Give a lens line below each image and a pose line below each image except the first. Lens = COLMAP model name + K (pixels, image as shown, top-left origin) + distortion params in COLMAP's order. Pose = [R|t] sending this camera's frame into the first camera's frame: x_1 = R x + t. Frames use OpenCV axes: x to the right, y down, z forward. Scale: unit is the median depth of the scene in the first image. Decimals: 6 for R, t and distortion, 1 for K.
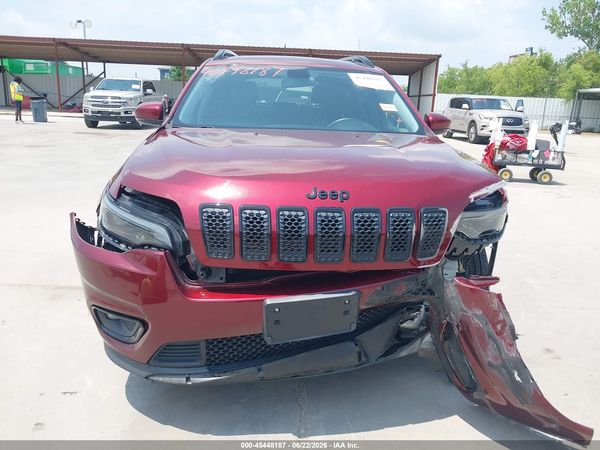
lens RADIAL K [[486.3, 0, 316.6], [0, 486.3, 224.4], [0, 0, 1]] dist [0.008922, -0.011113]
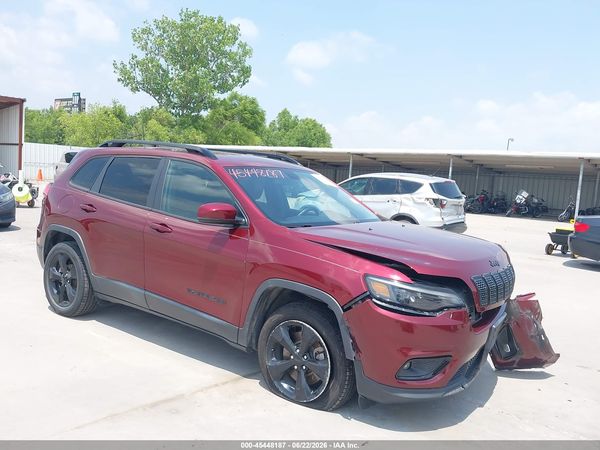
lens RADIAL K [[573.6, 0, 300.0], [0, 573.6, 225.0], [0, 0, 1]] dist [-0.002815, -0.012909]
pose [[0.652627, -0.067564, 0.754661, -0.187284], [0.144230, 0.988882, -0.036195, -0.020706], [-0.743825, 0.132466, 0.655116, 0.007739]]
